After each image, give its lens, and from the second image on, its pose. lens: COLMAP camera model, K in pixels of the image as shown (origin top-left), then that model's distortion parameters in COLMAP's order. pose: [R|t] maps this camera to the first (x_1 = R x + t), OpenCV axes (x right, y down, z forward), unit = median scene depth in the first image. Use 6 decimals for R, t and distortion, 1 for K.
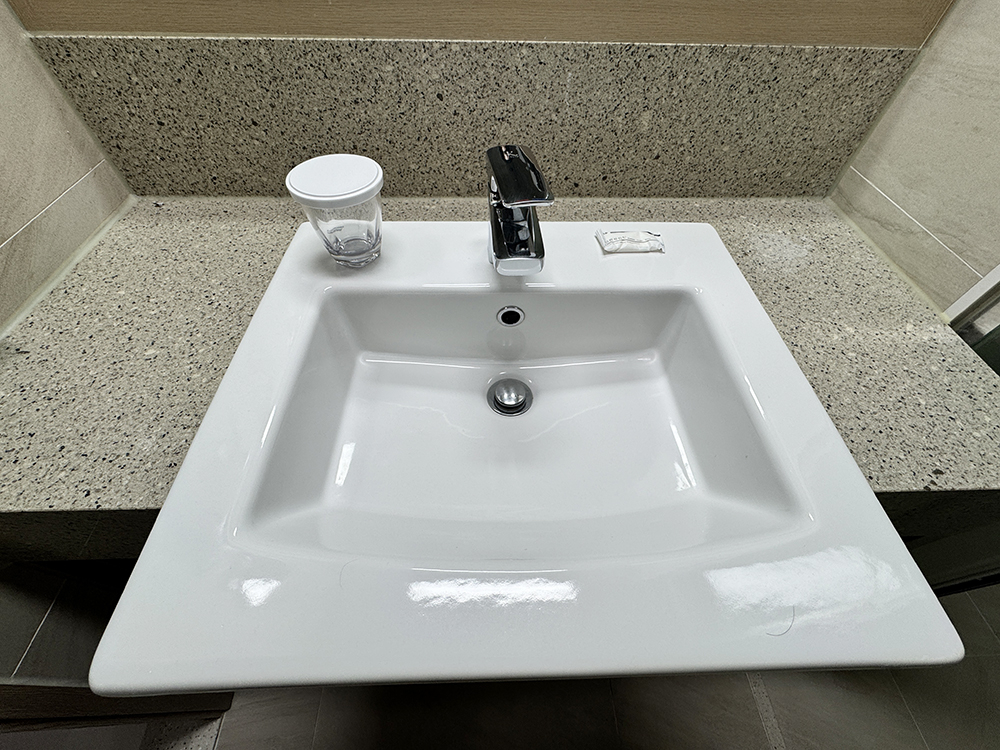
lens RADIAL K [[407.0, 0, 500.8], [0, 407.0, 374.0], [0, 0, 1]] dist [-0.004500, -0.000273]
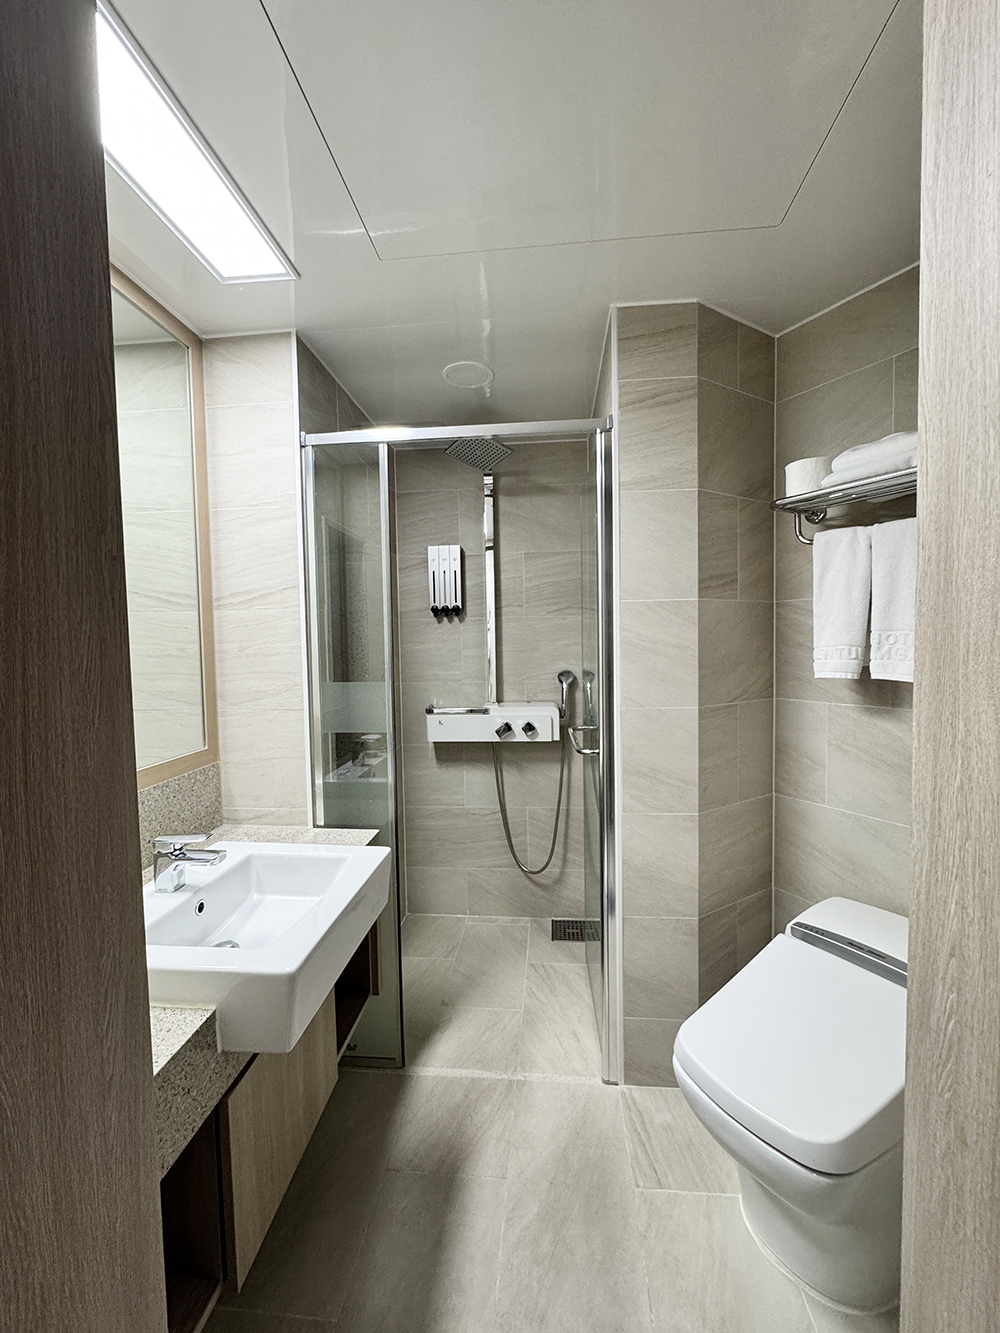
lens RADIAL K [[542.6, 0, 502.4], [0, 542.6, 666.7], [0, 0, 1]] dist [-0.004500, -0.000273]
pose [[0.122877, -0.071400, 0.989850, -1.755041], [0.793013, 0.606745, -0.054677, 0.338158], [-0.596683, 0.791683, 0.131176, -0.809882]]
